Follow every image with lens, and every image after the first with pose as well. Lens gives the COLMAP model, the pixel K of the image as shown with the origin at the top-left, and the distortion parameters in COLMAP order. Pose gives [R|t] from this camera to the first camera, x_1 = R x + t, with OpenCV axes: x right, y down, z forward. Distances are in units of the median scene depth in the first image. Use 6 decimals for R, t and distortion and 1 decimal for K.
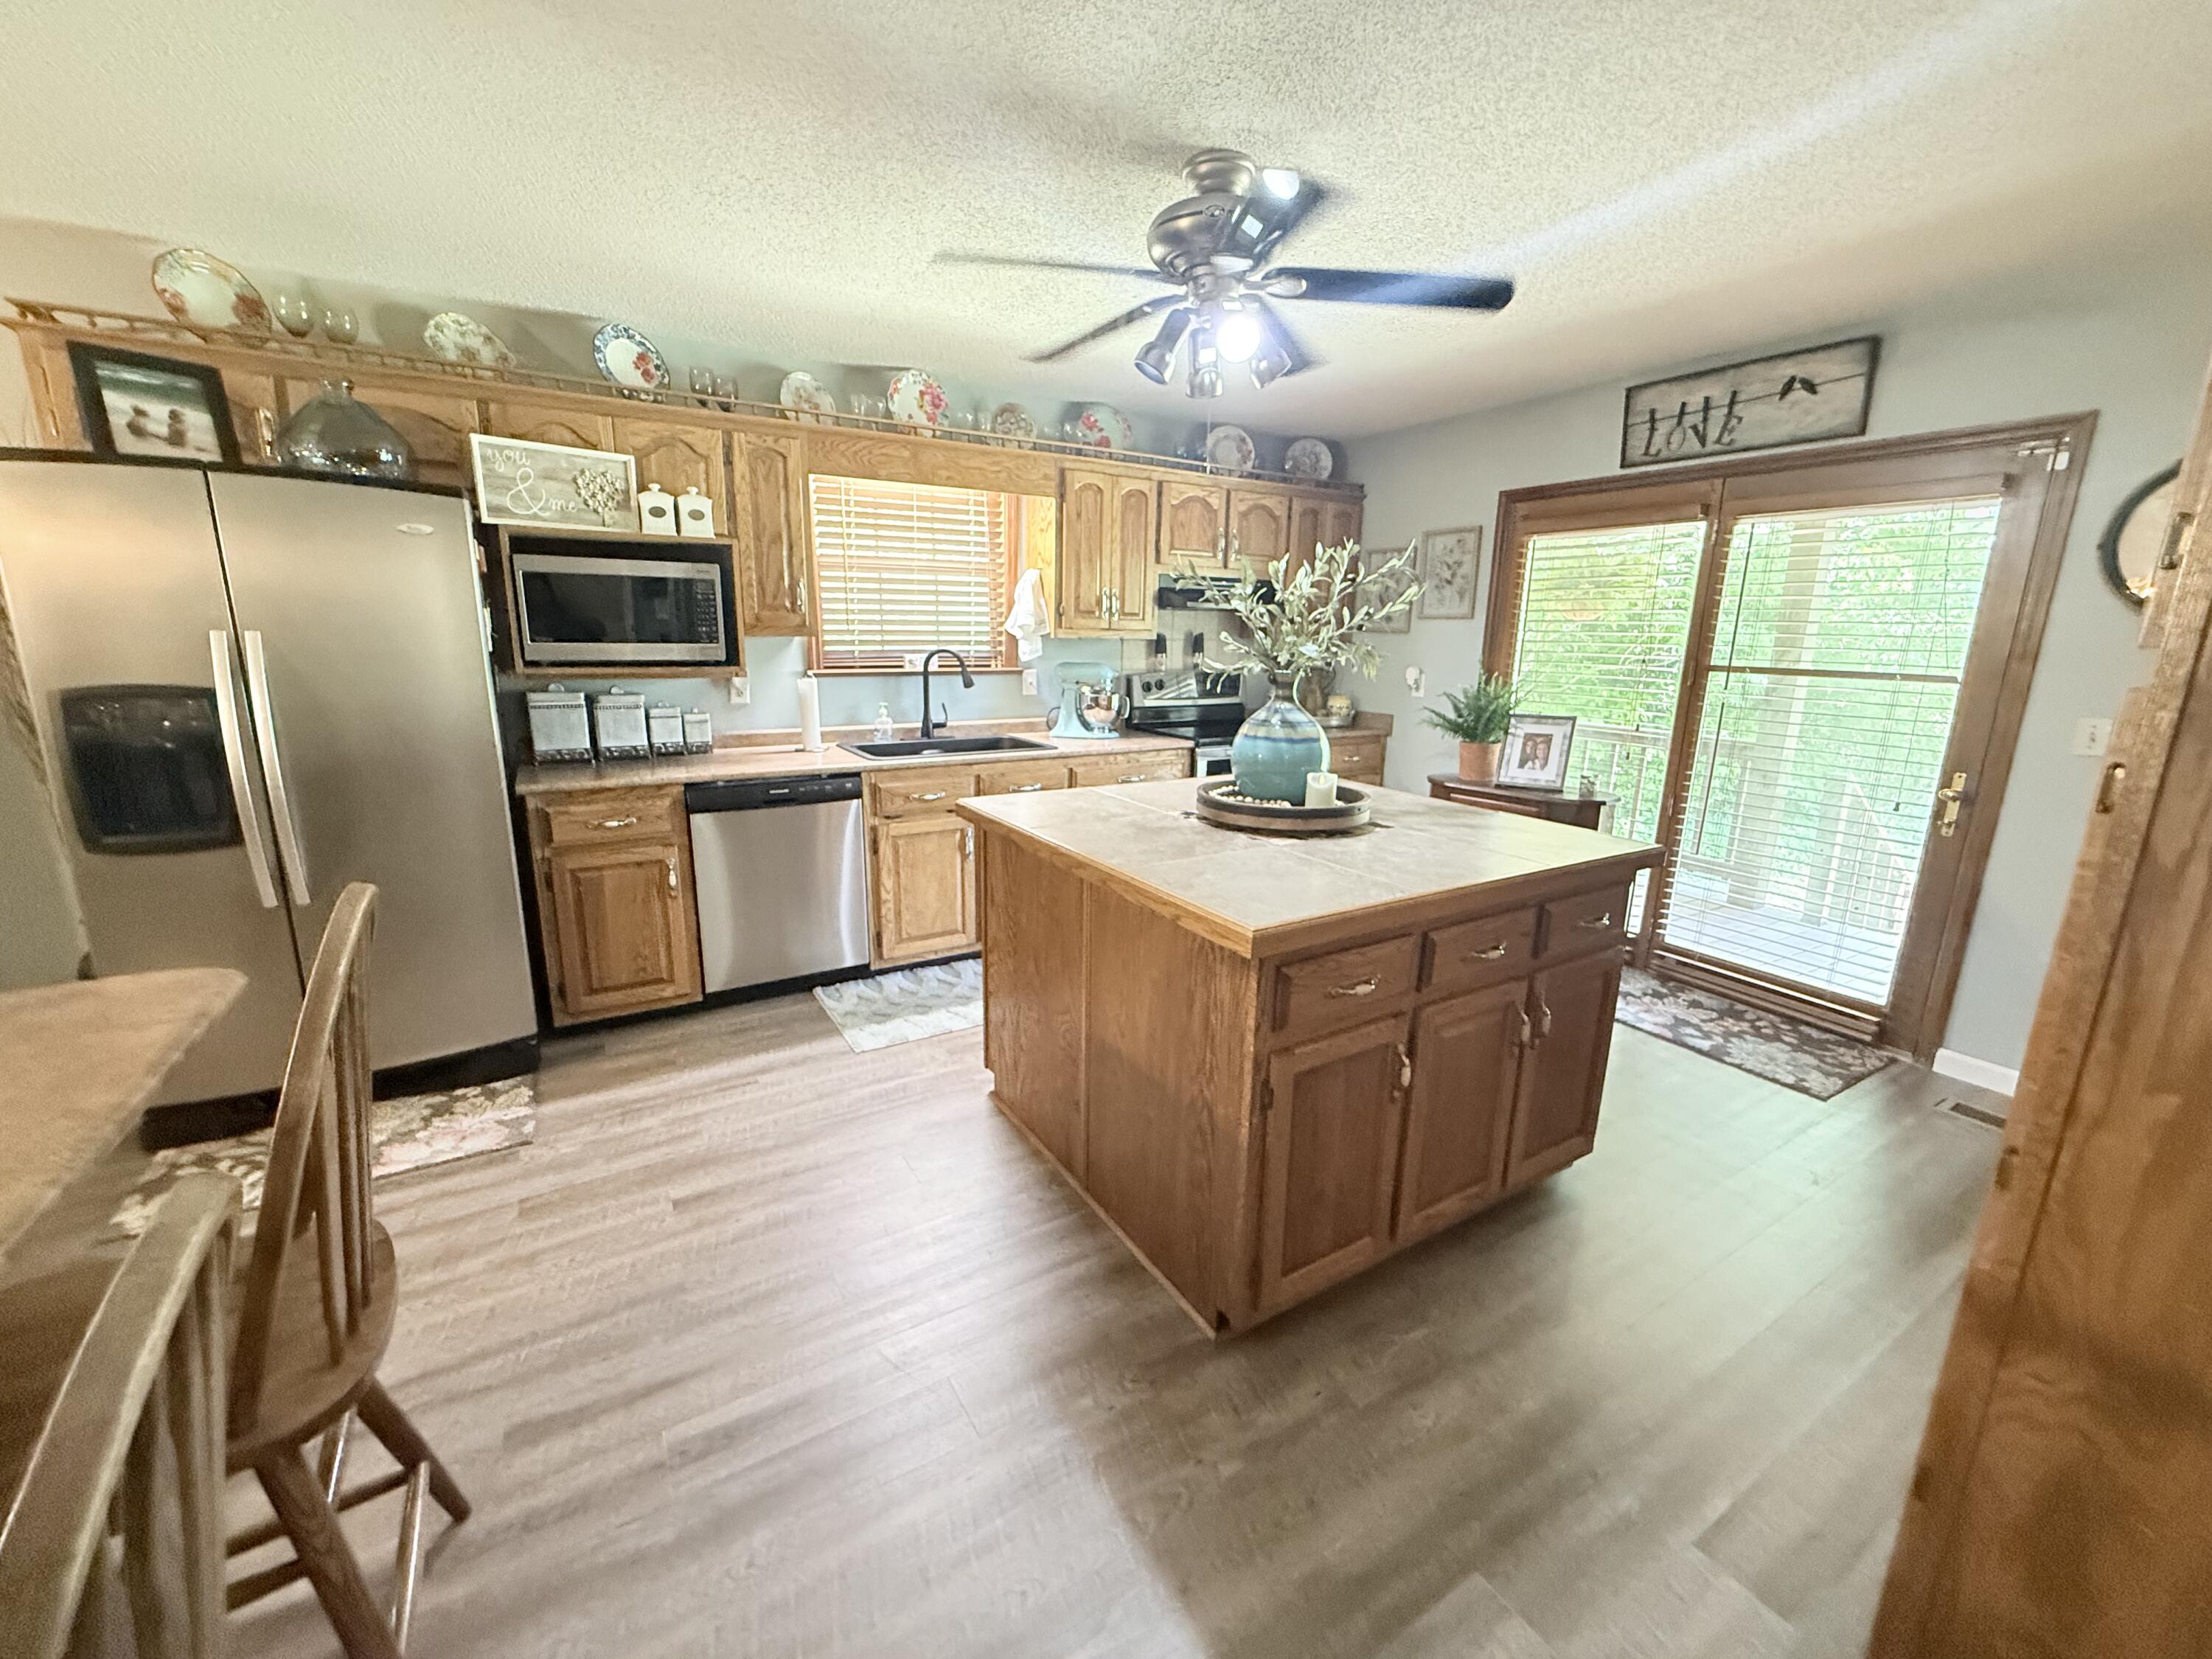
lens RADIAL K [[881.9, 0, 1102.1], [0, 881.9, 829.8], [0, 0, 1]] dist [-0.000003, -0.000018]
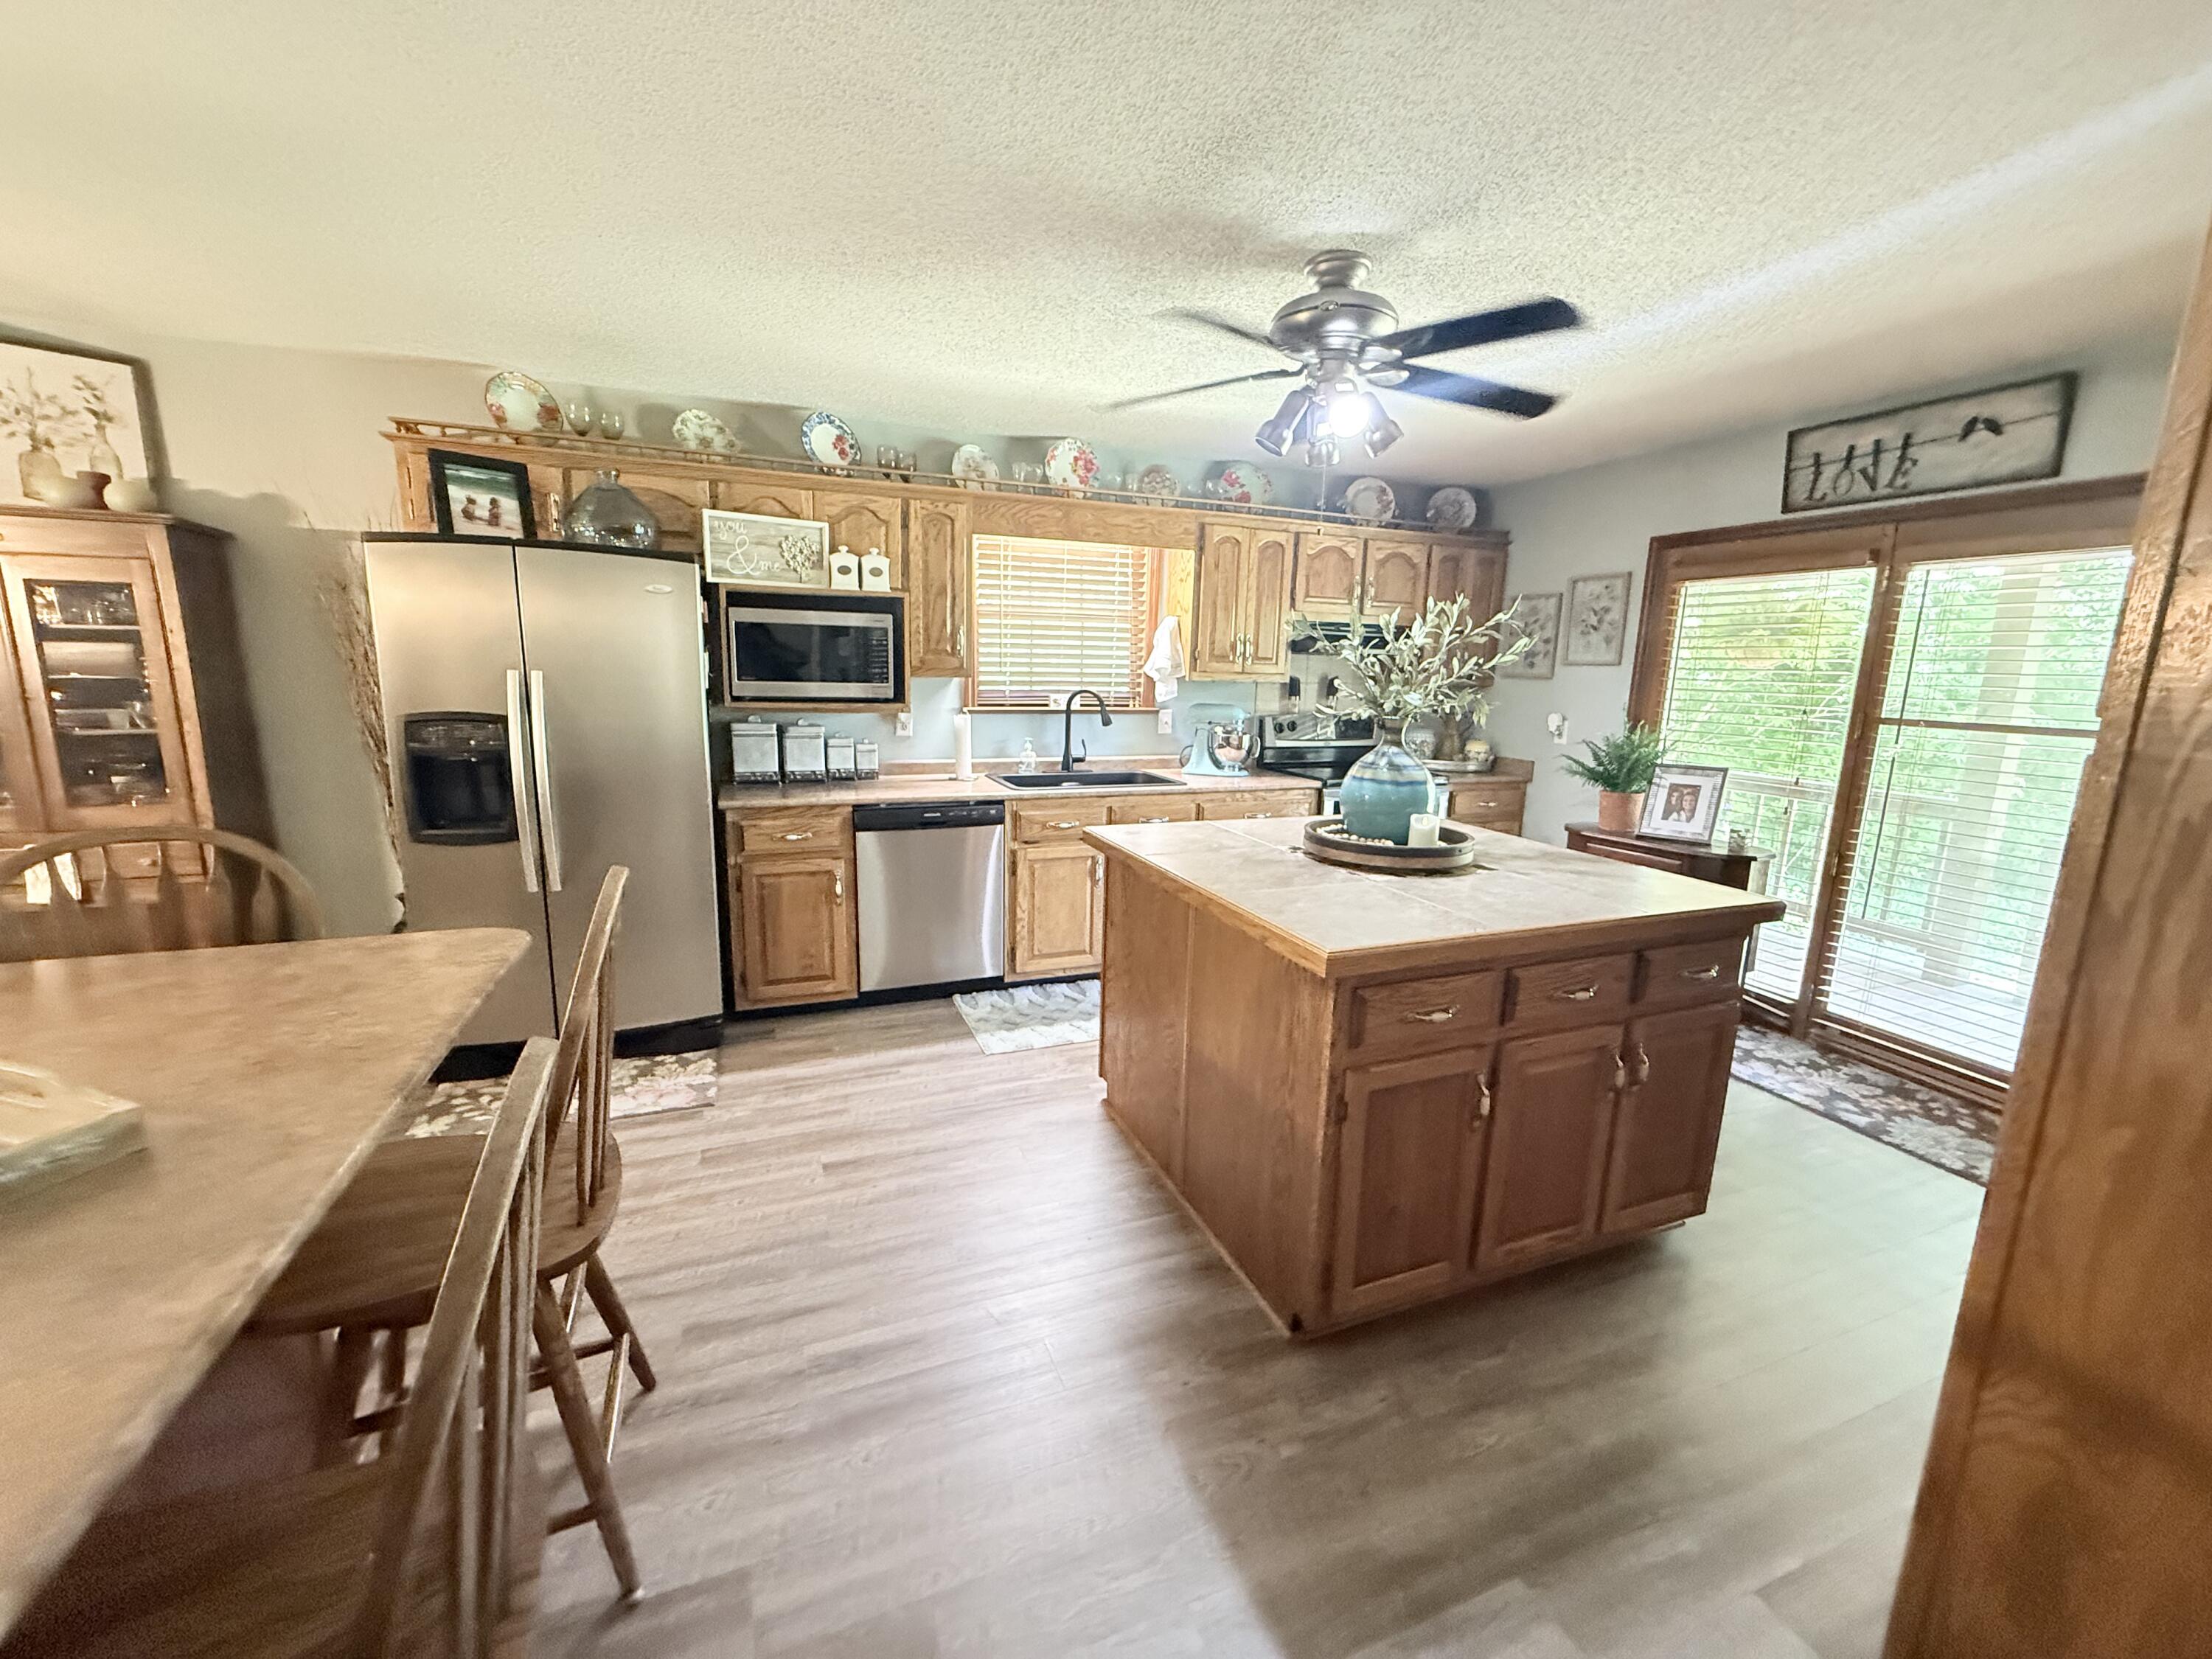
lens RADIAL K [[881.1, 0, 1101.5], [0, 881.1, 829.3], [0, 0, 1]] dist [-0.000588, 0.000183]
pose [[0.985253, 0.039037, -0.166590, 0.035396], [-0.046003, 0.998212, -0.038168, 0.008098], [0.164802, 0.045269, 0.985287, -0.071065]]
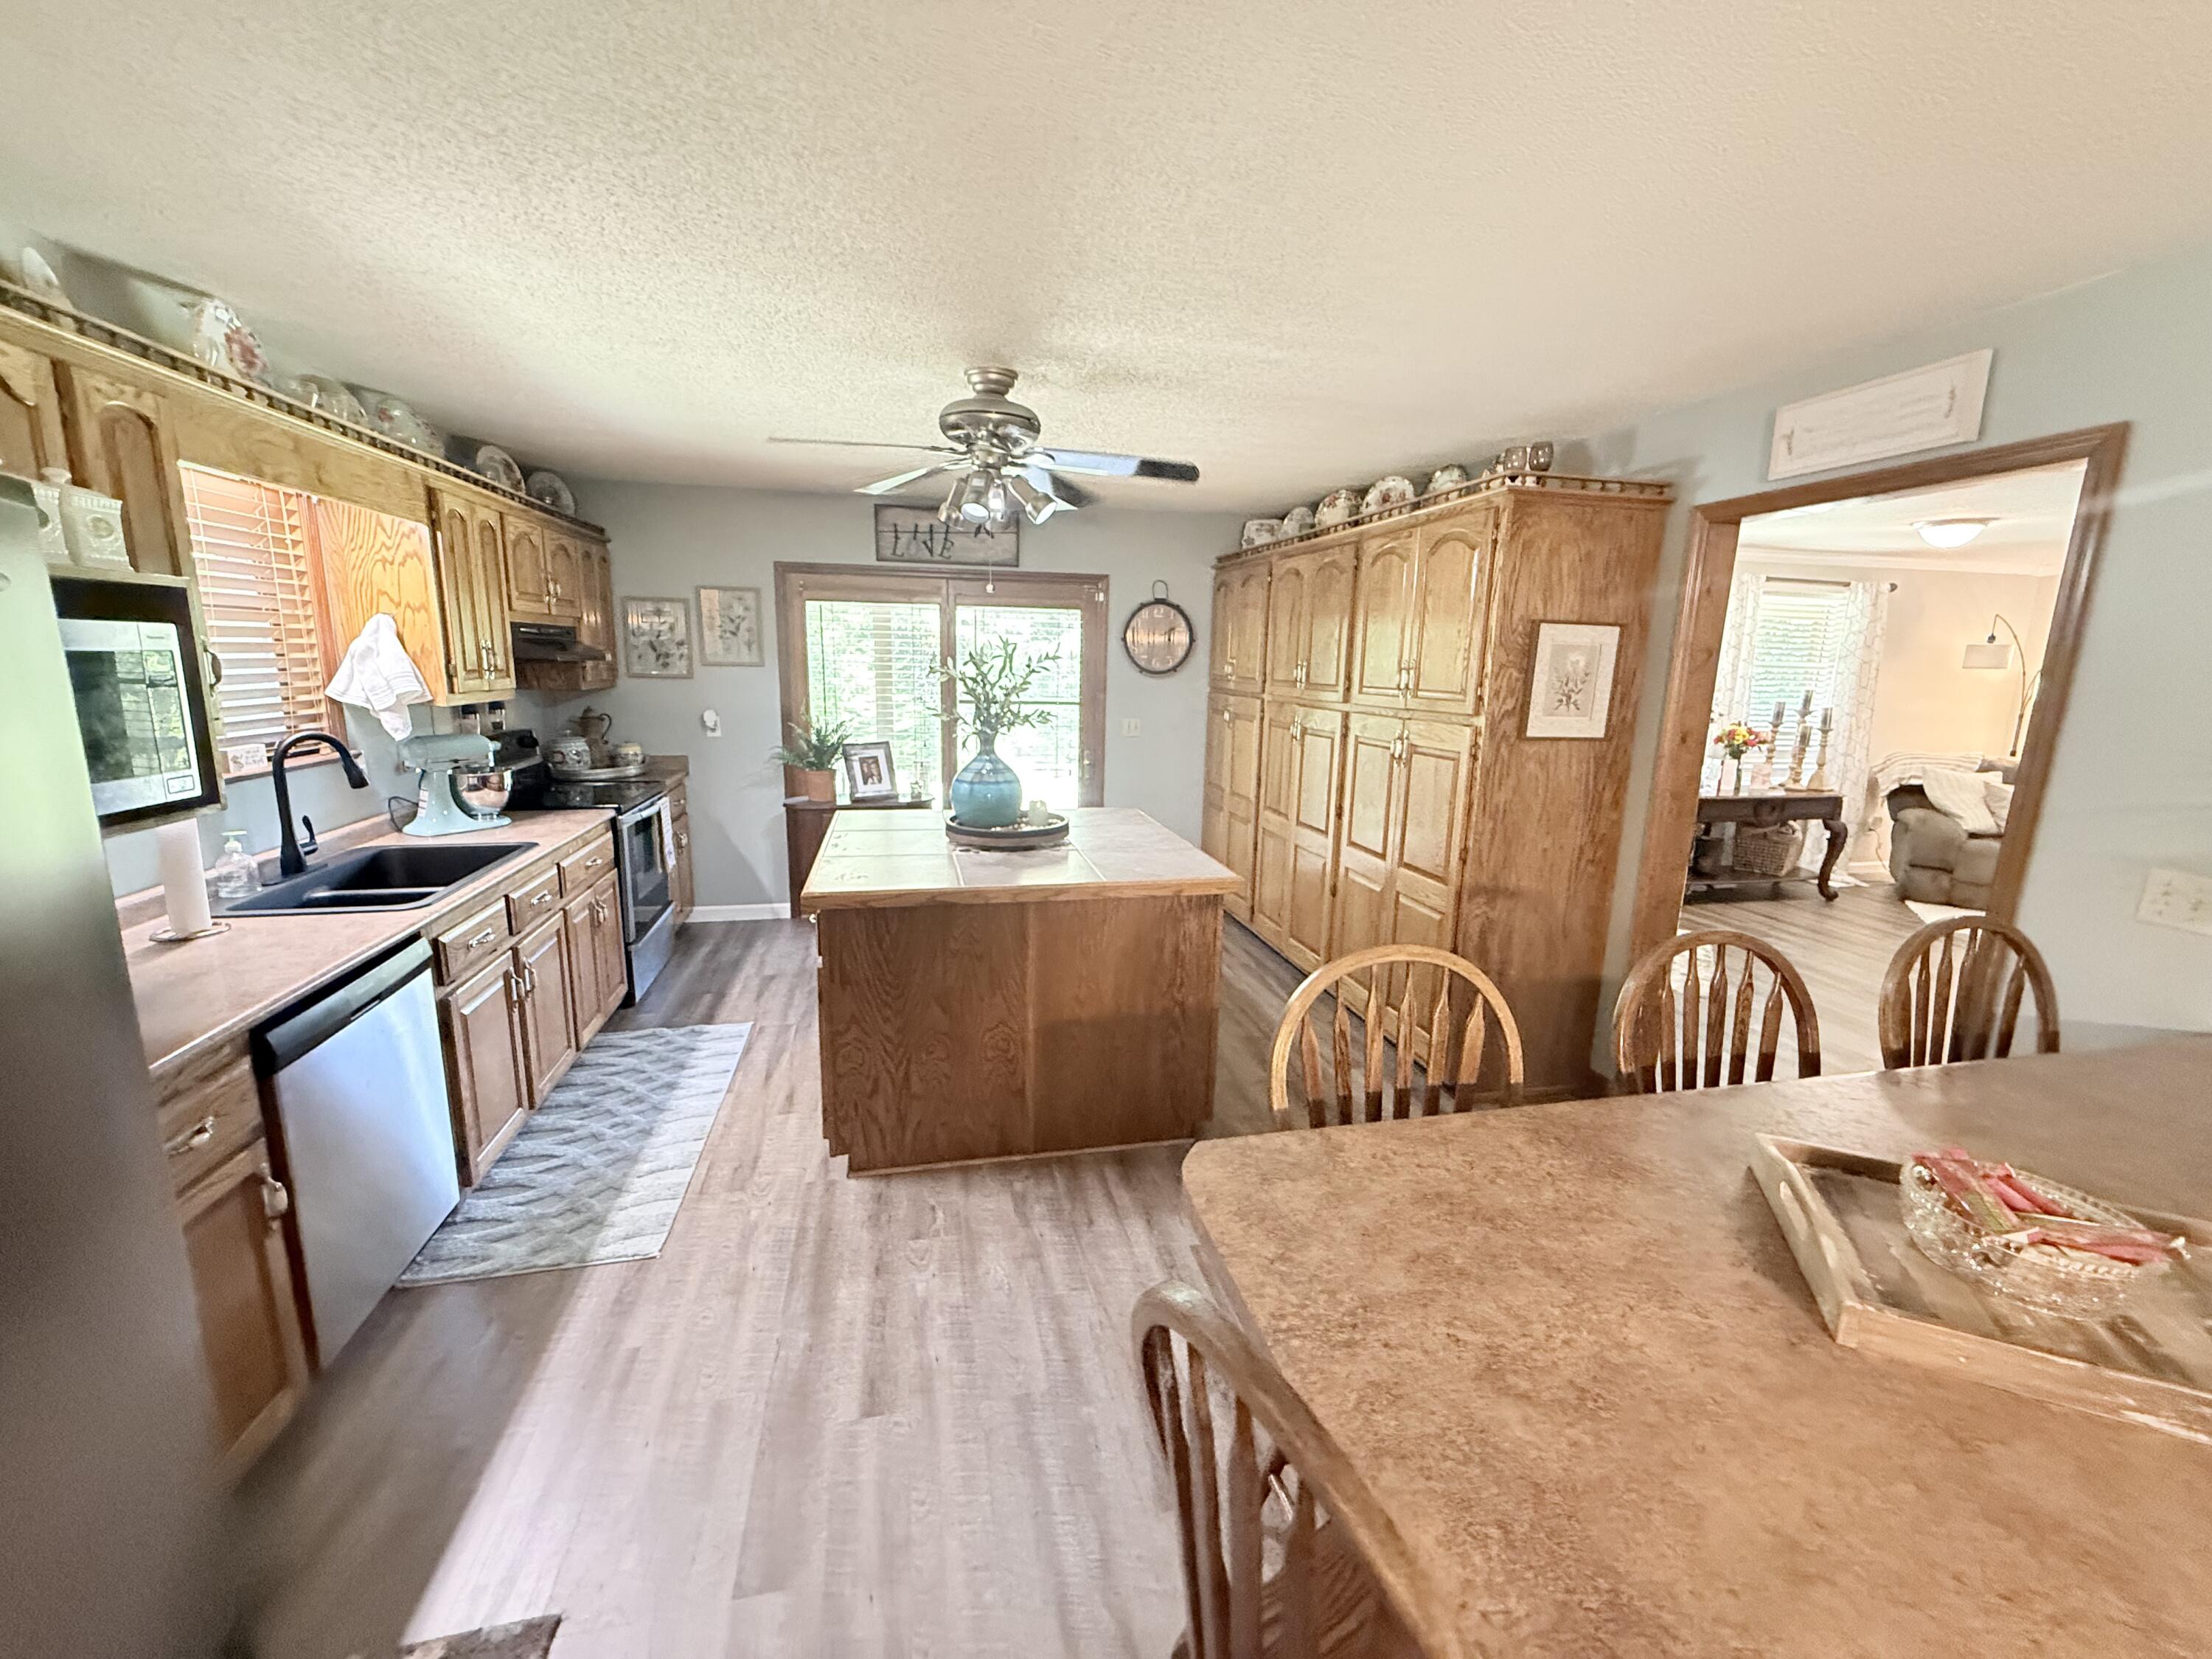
lens RADIAL K [[881.1, 0, 1101.5], [0, 881.1, 829.3], [0, 0, 1]] dist [-0.000588, 0.000183]
pose [[0.321303, -0.191486, 0.927414, -0.818115], [0.195917, 0.971596, 0.132733, -0.144243], [-0.926488, 0.139049, 0.349692, 0.312499]]
